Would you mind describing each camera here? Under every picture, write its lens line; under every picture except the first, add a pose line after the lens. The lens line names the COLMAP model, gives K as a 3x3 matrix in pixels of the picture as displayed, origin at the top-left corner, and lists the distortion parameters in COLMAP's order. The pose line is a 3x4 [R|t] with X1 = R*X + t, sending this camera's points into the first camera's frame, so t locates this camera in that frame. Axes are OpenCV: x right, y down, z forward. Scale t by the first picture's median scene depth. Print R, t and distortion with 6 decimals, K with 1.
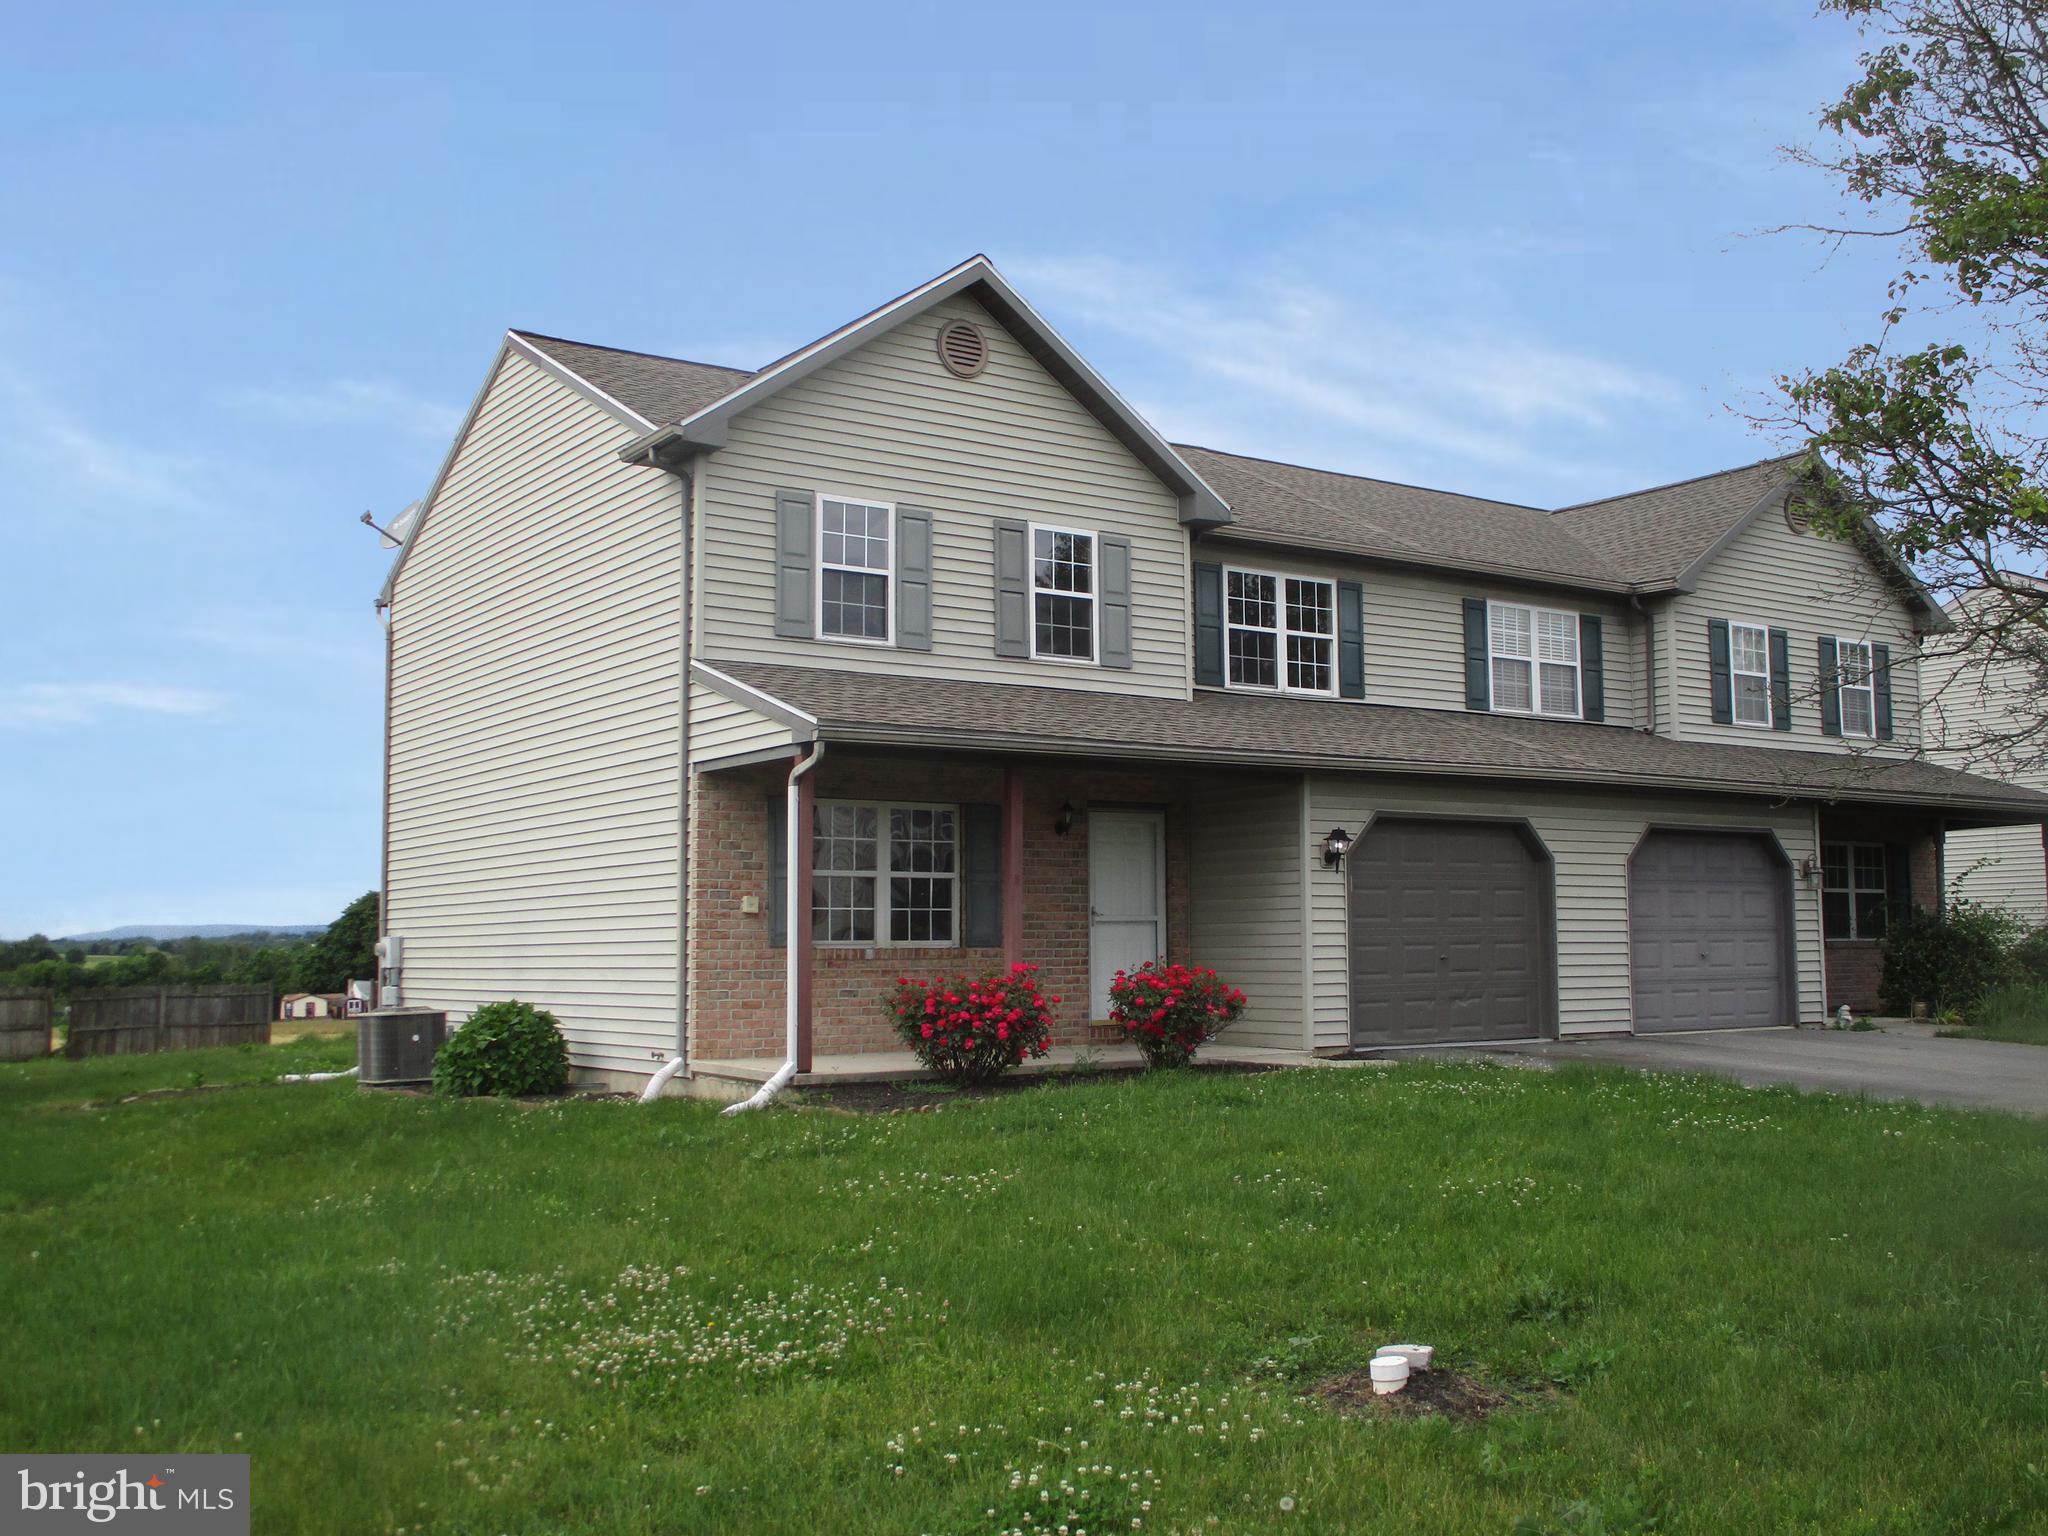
lens RADIAL K [[1973.9, 0, 1023.2], [0, 1973.9, 775.8], [0, 0, 1]] dist [-0.056086, 0.000000]
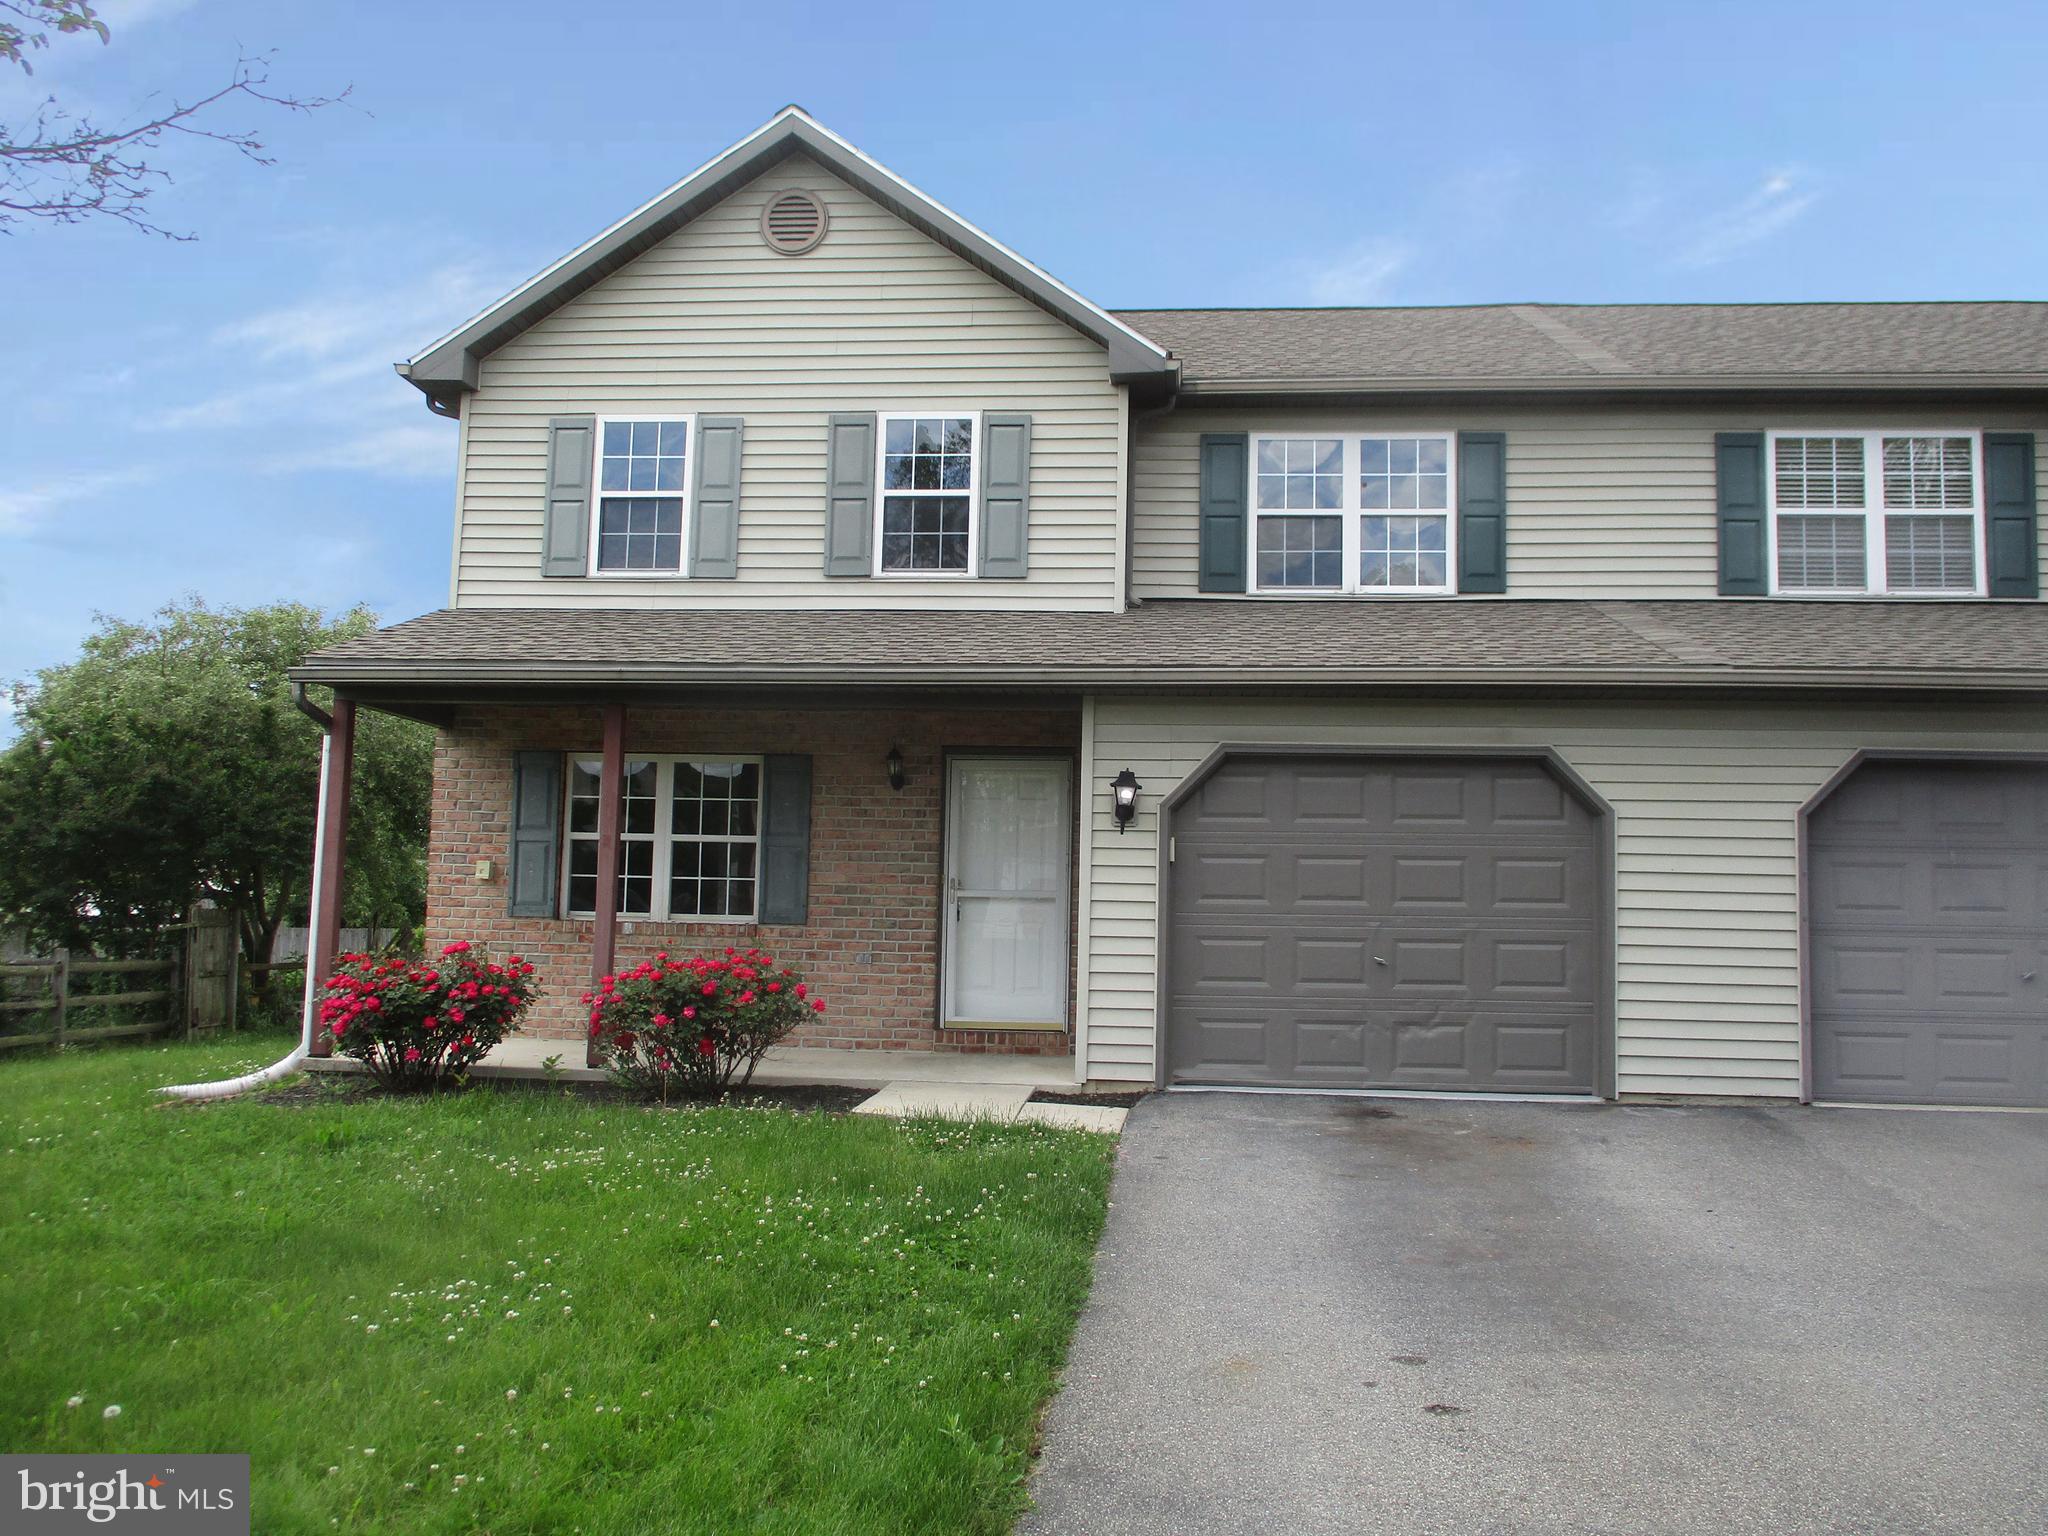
lens RADIAL K [[1695.8, 0, 1024.4], [0, 1695.8, 753.0], [0, 0, 1]] dist [-0.035236, 0.009142]
pose [[0.773617, -0.035686, -0.632648, 0.495967], [0.029866, 0.999357, -0.019850, 0.030189], [0.632949, -0.003538, 0.774185, 0.489460]]
